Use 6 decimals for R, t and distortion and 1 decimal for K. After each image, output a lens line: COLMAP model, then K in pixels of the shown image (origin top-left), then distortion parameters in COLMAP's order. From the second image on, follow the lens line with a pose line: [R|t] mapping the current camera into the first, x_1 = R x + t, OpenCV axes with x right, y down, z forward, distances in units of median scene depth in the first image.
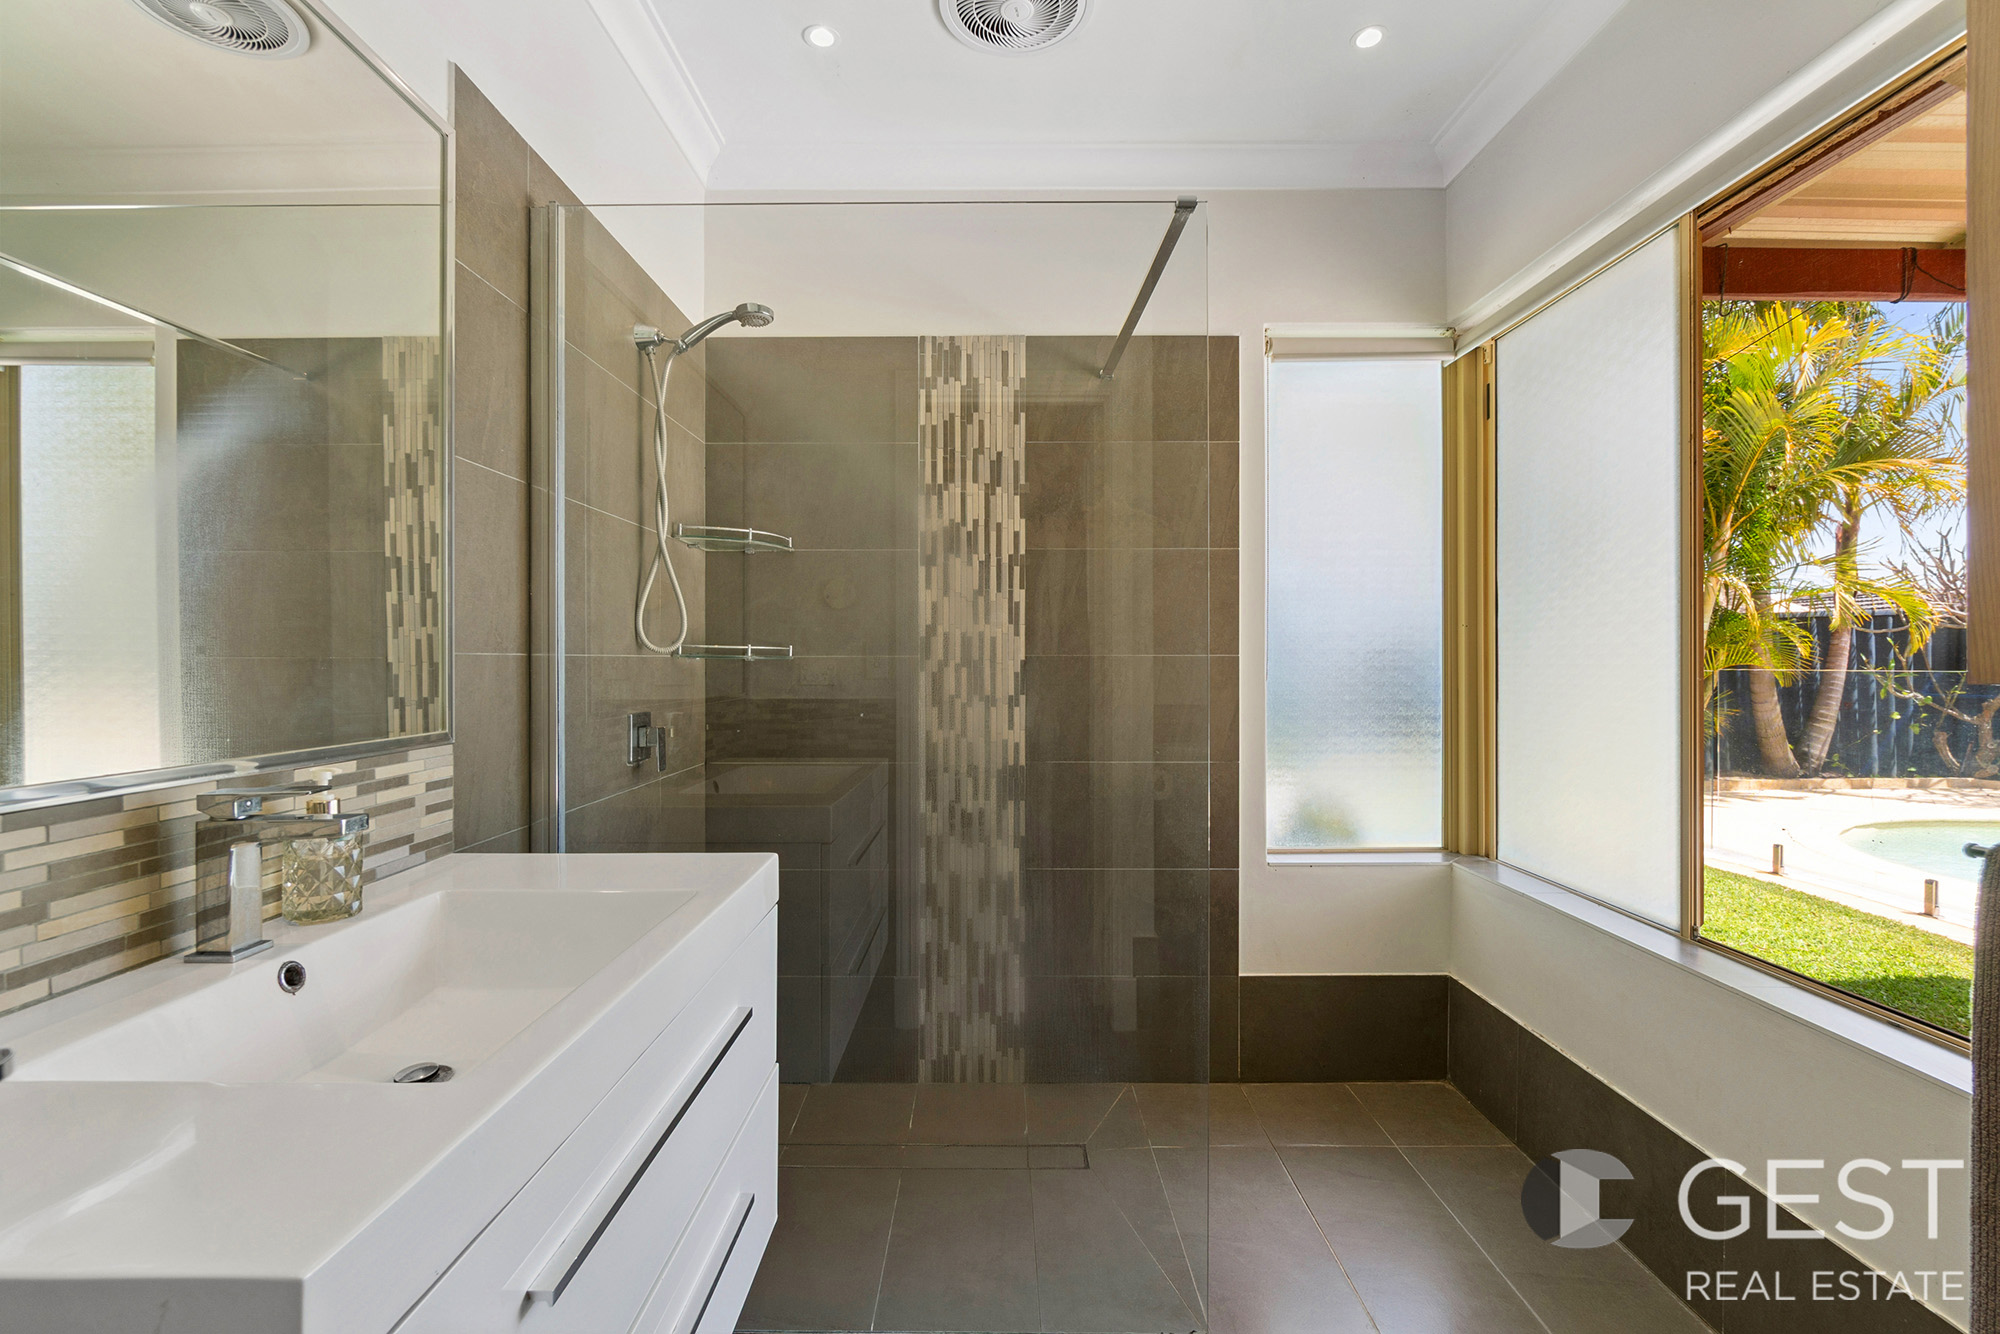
lens RADIAL K [[857.8, 0, 1000.9], [0, 857.8, 660.1], [0, 0, 1]] dist [0.002336, 0.000267]
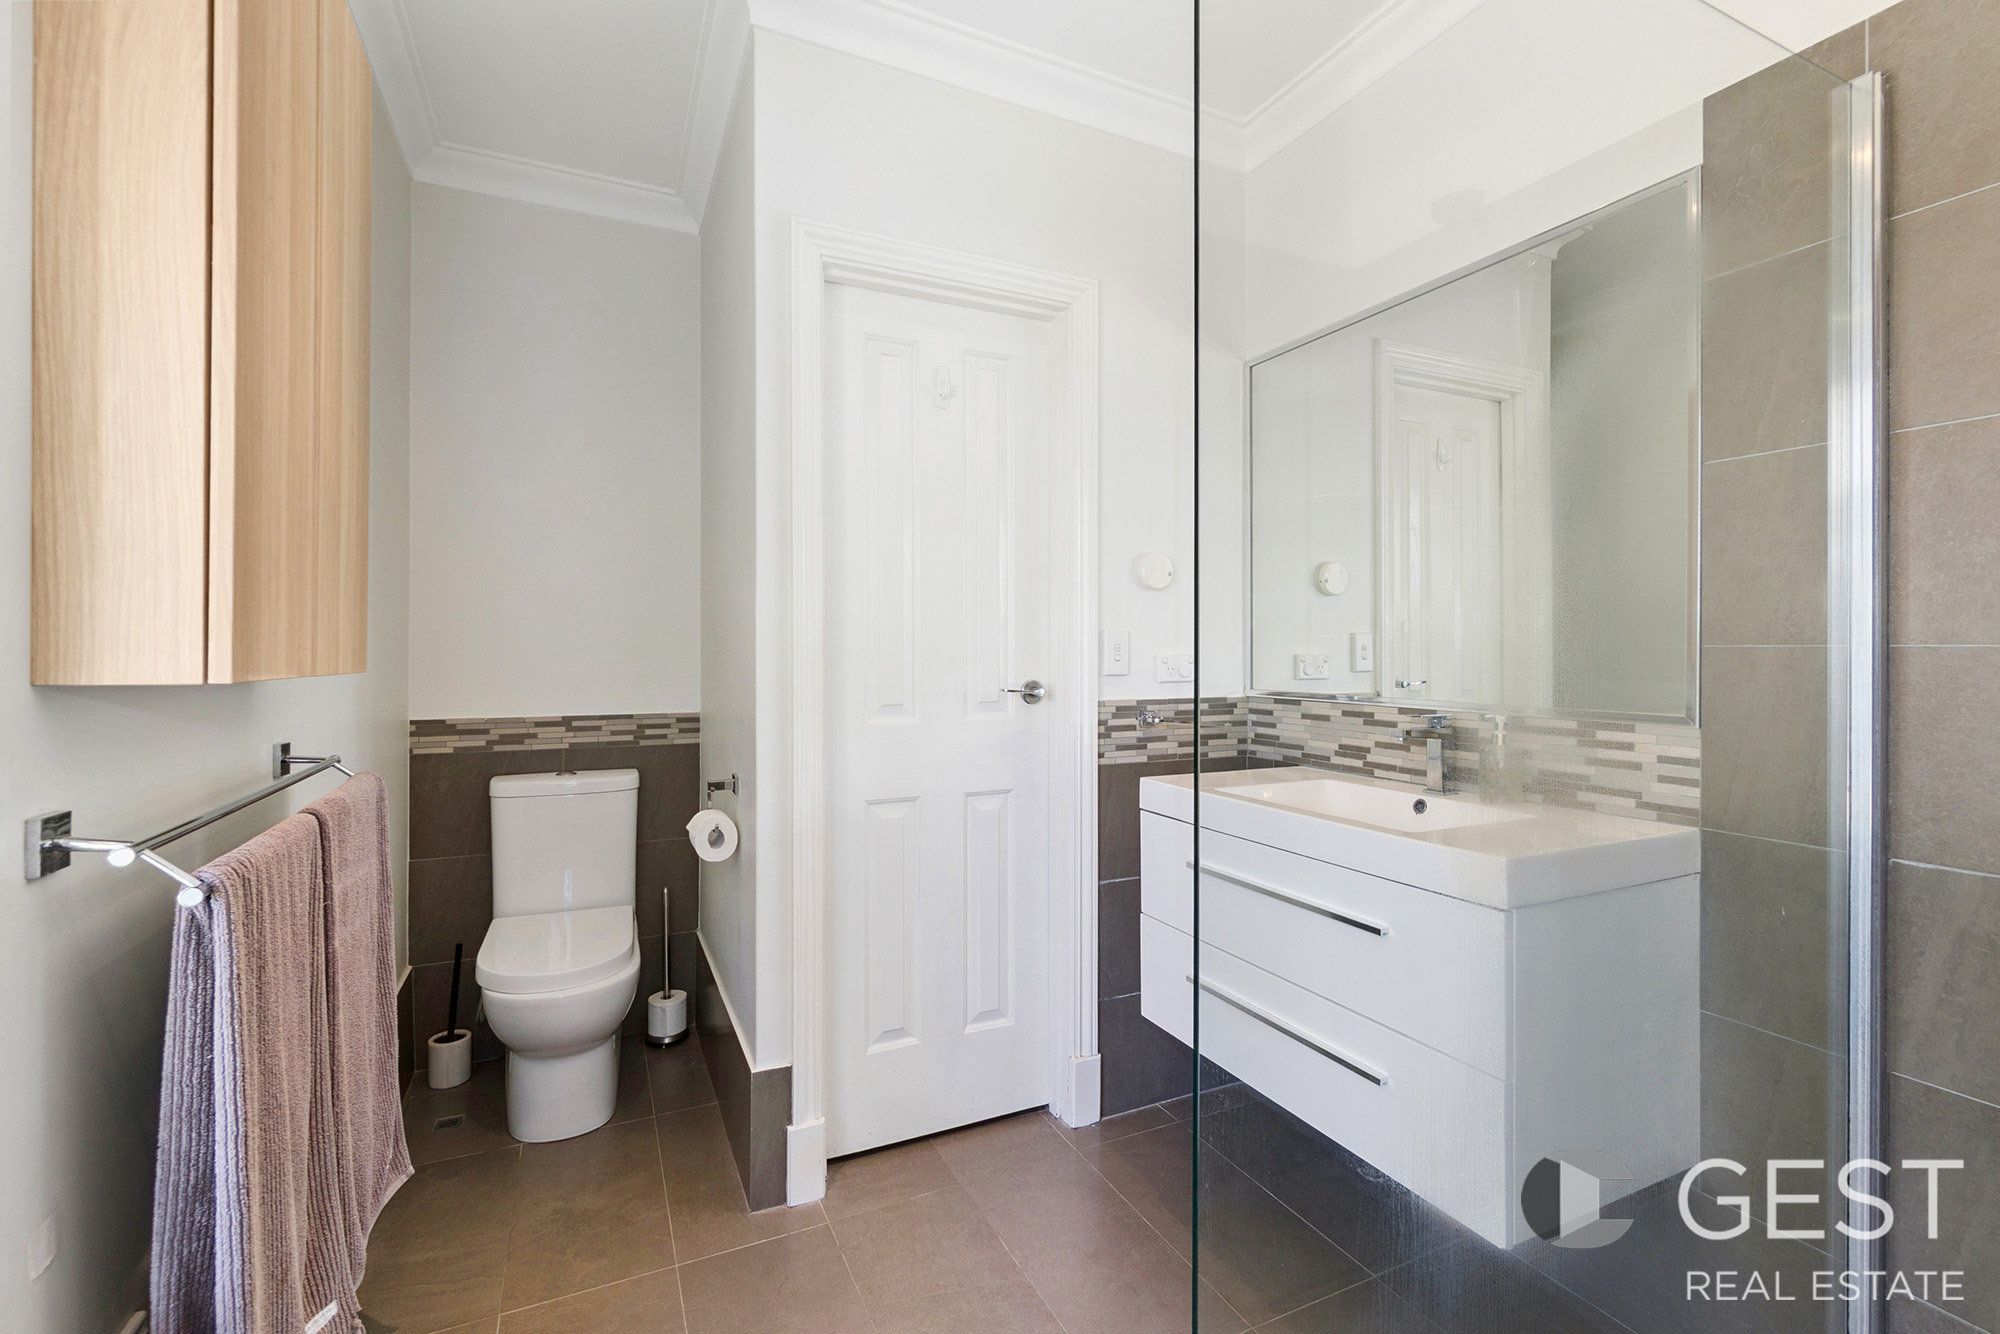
lens RADIAL K [[857.8, 0, 998.5], [0, 857.8, 657.7], [0, 0, 1]] dist [0.002336, 0.000267]
pose [[-0.907610, 0.006056, -0.419771, 0.670240], [0.002074, 0.999948, 0.009942, -0.005409], [0.419810, 0.008153, -0.907576, 1.729844]]
